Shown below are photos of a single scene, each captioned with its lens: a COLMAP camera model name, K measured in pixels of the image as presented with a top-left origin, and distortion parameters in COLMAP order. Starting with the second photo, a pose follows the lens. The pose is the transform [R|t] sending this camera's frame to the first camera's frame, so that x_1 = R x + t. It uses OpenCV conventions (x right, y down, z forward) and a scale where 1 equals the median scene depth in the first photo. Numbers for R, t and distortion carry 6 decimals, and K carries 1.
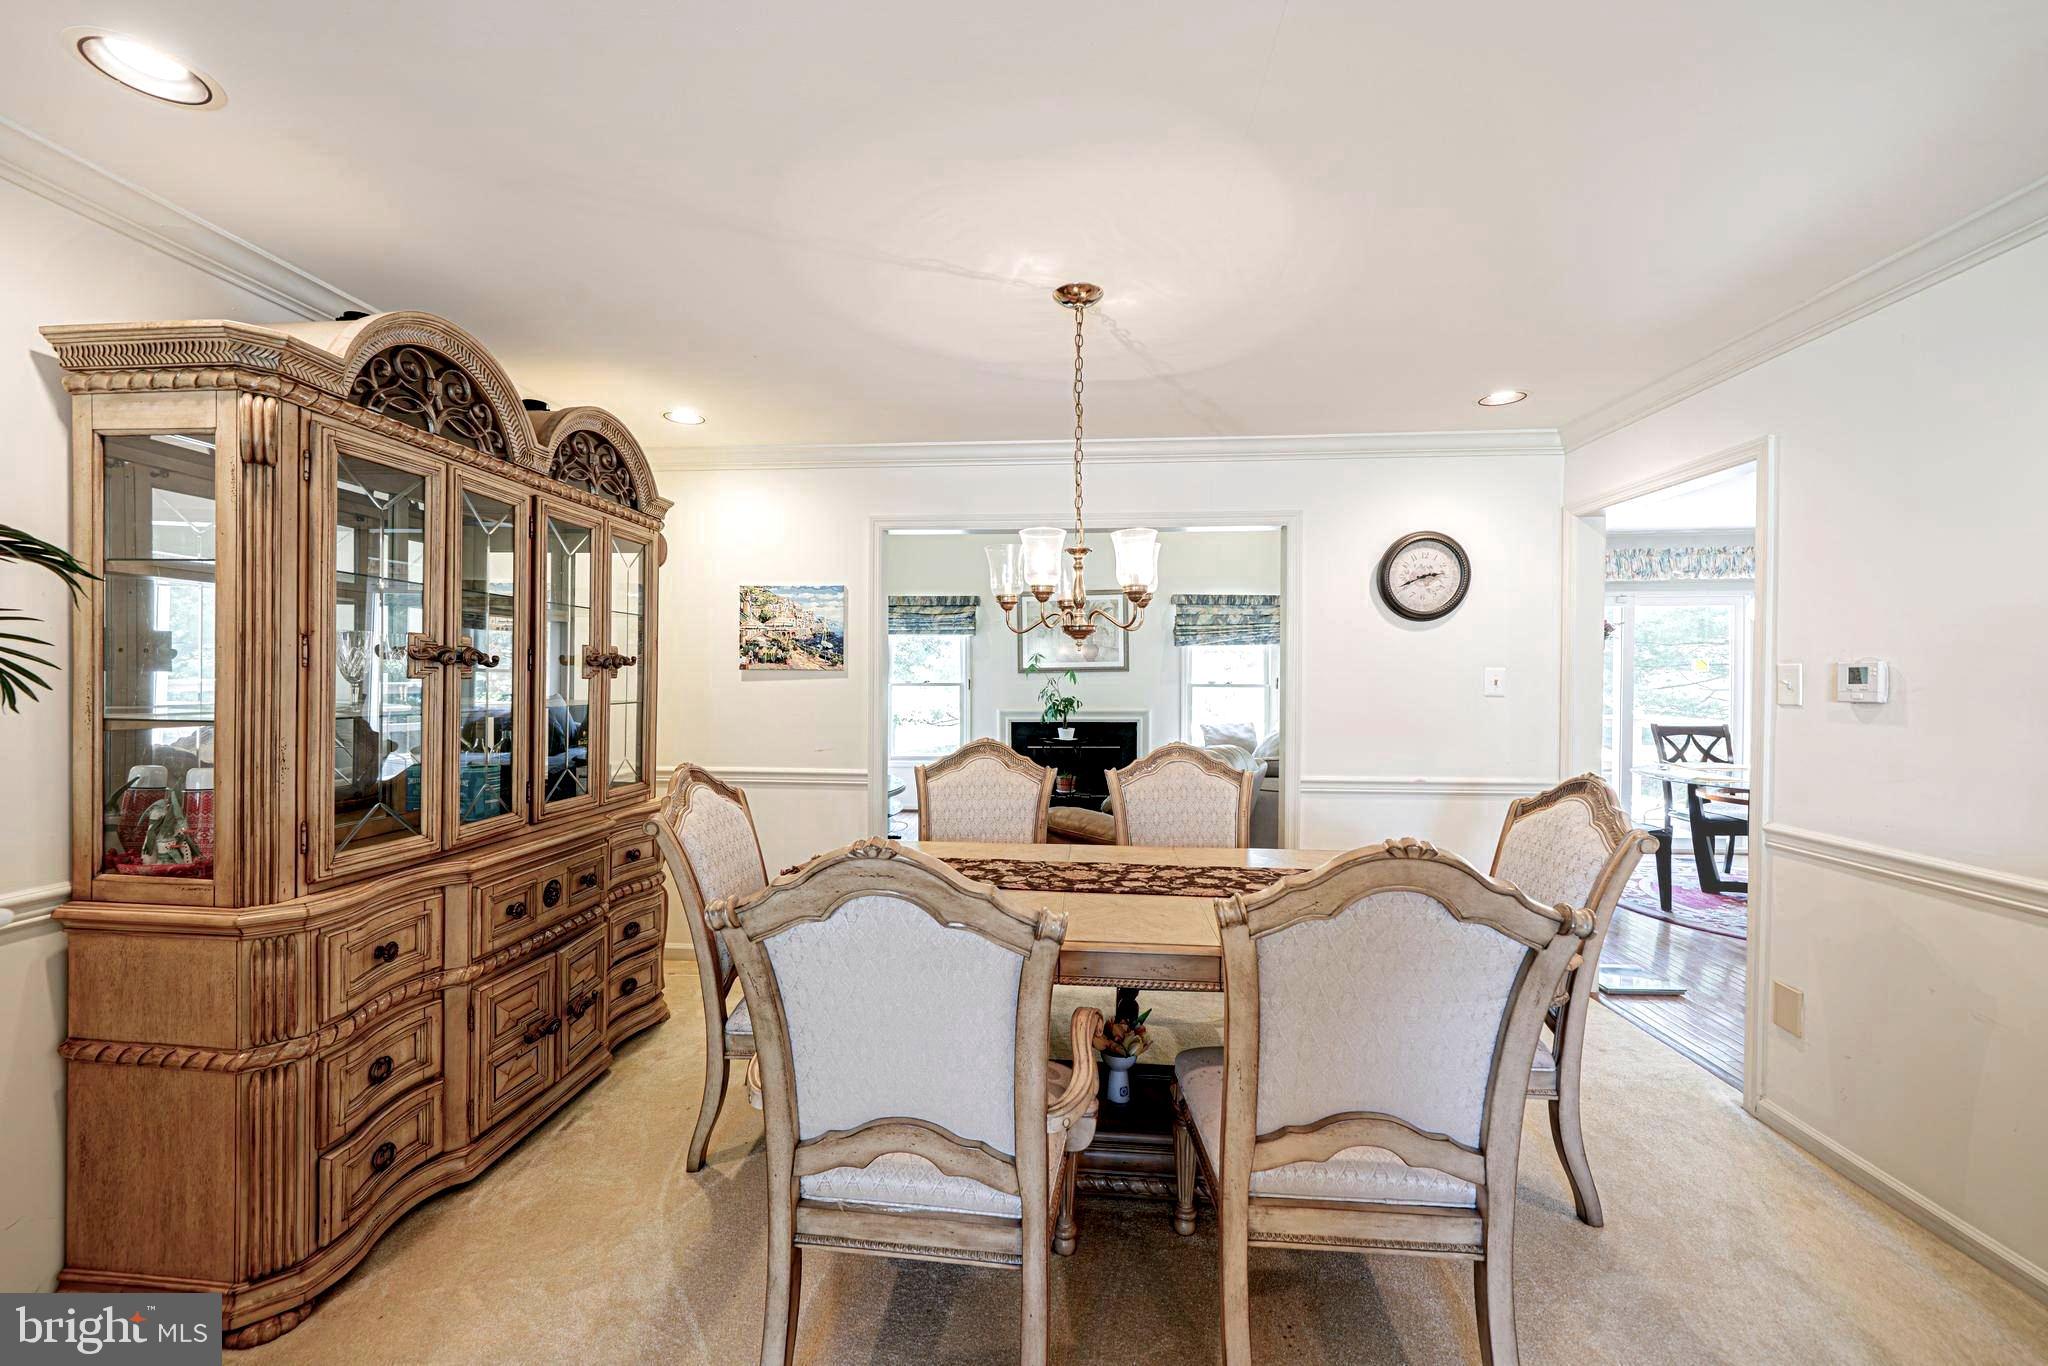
lens RADIAL K [[820.3, 0, 984.8], [0, 820.3, 680.8], [0, 0, 1]] dist [0.001684, 0.000393]
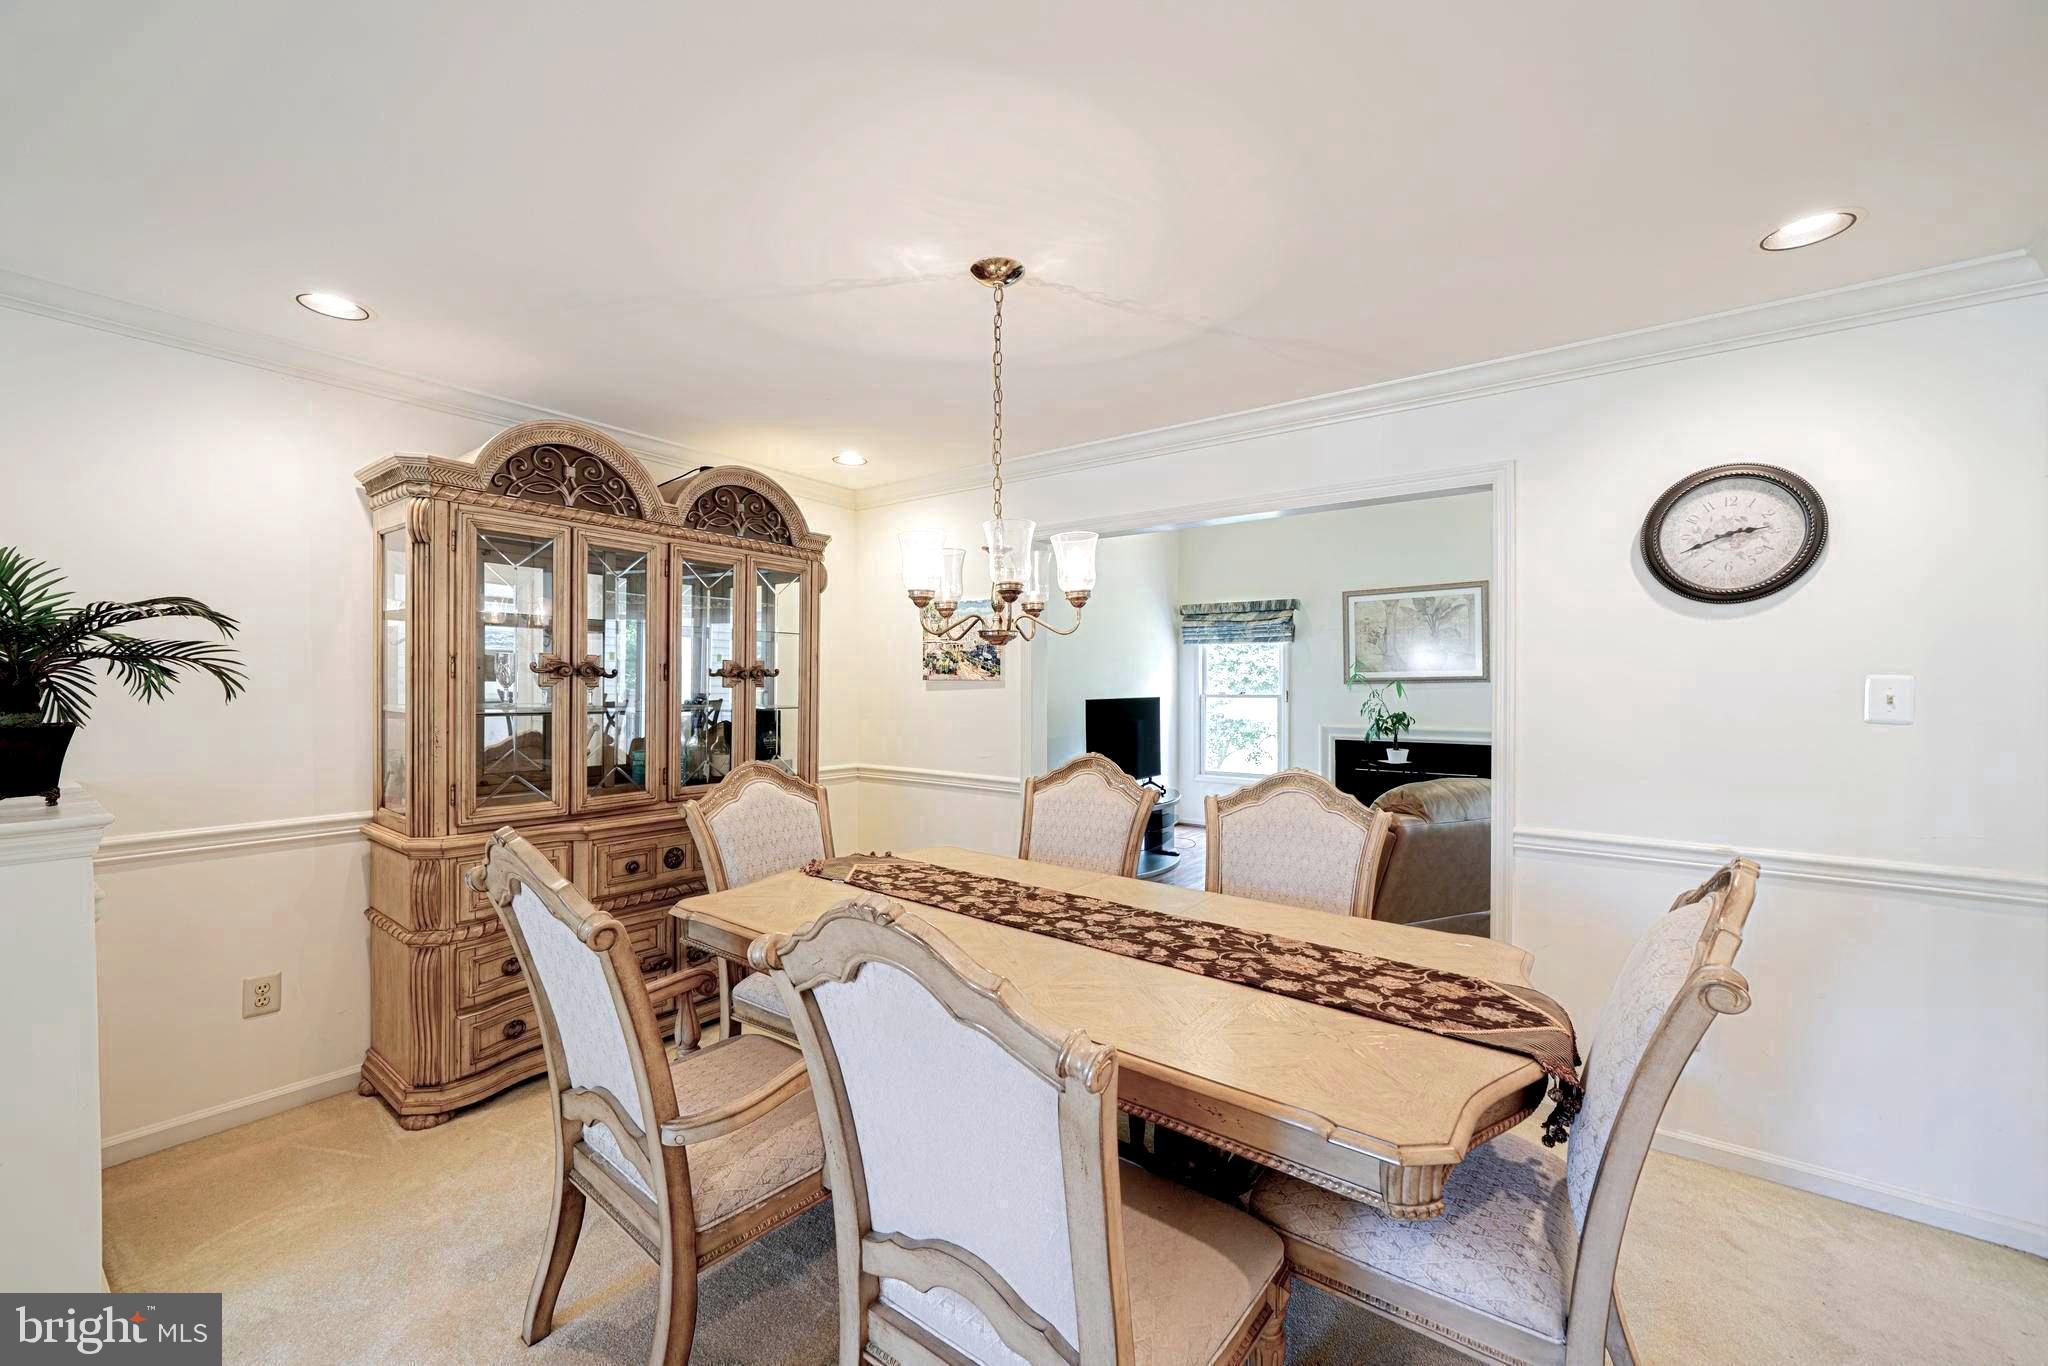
lens RADIAL K [[796.2, 0, 977.1], [0, 796.2, 683.0], [0, 0, 1]] dist [-0.000401, -0.000189]
pose [[0.843699, 0.001227, -0.536816, 0.415531], [-0.006856, 0.999940, -0.008491, -0.001264], [0.536773, 0.010844, 0.843657, 0.174600]]
